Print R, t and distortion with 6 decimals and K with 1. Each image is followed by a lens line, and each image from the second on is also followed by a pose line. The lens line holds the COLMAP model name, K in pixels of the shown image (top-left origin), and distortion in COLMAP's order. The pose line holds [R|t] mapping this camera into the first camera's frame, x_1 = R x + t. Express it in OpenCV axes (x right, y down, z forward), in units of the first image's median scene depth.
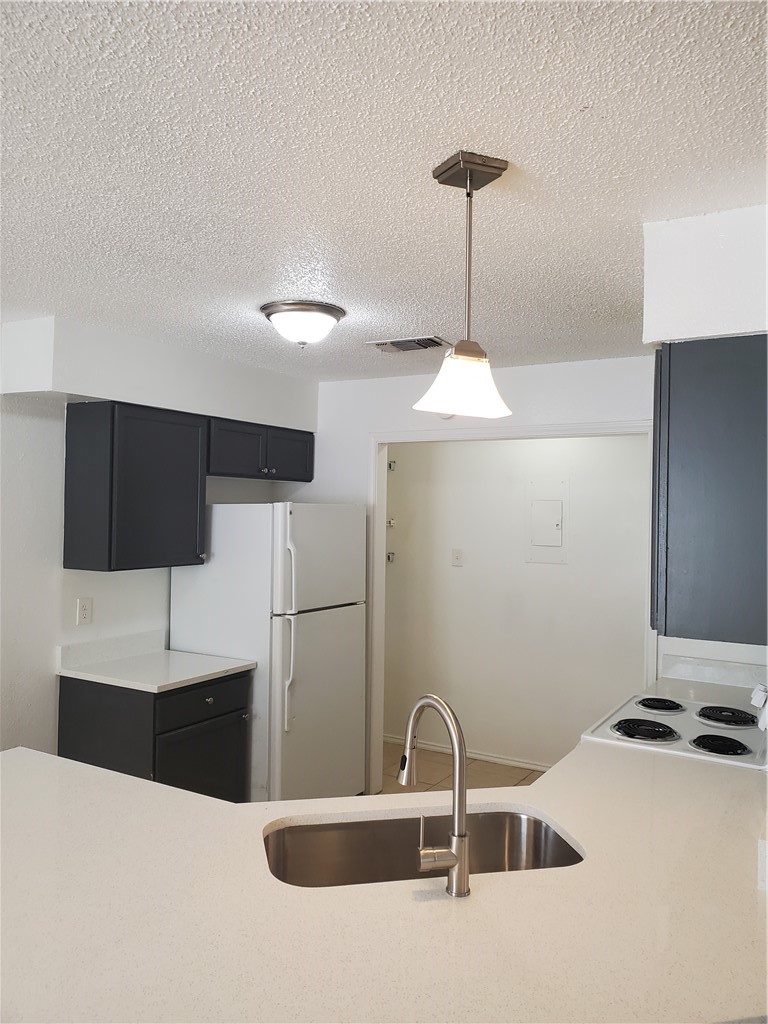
lens RADIAL K [[795.1, 0, 382.9], [0, 795.1, 513.4], [0, 0, 1]] dist [0.016649, -0.026723]
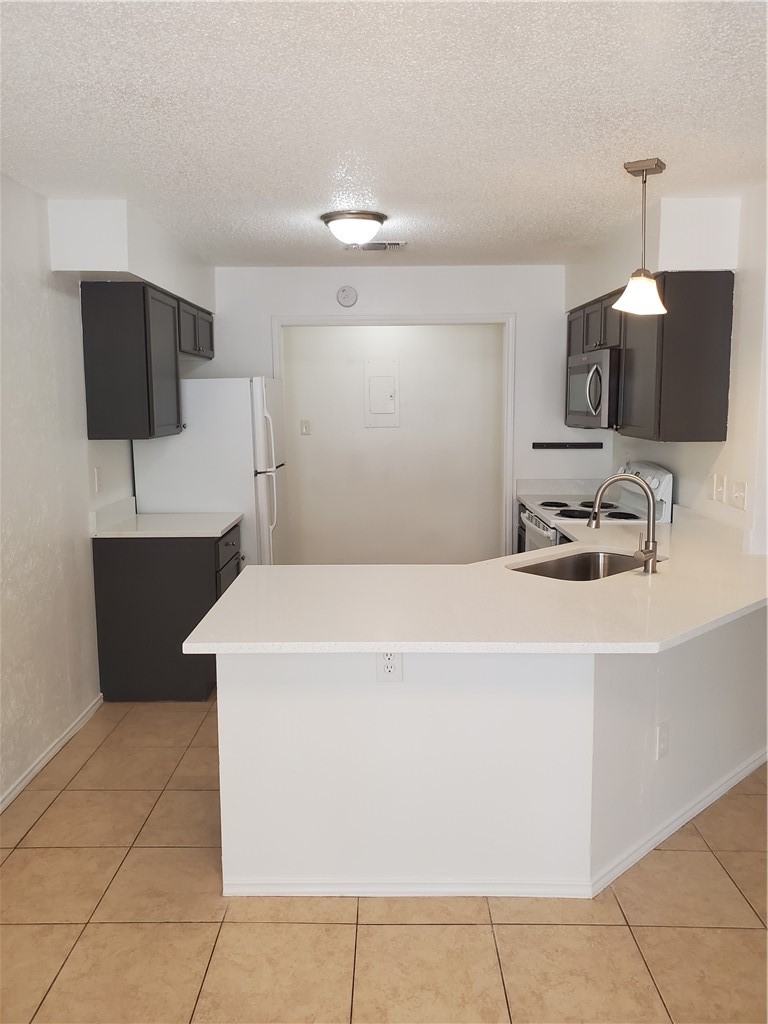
lens RADIAL K [[795.1, 0, 388.1], [0, 795.1, 512.2], [0, 0, 1]] dist [0.016649, -0.026723]
pose [[0.877109, -0.090017, 0.471780, -0.560459], [0.022899, 0.989000, 0.146131, 0.017645], [-0.479745, -0.117369, 0.869523, -0.141119]]
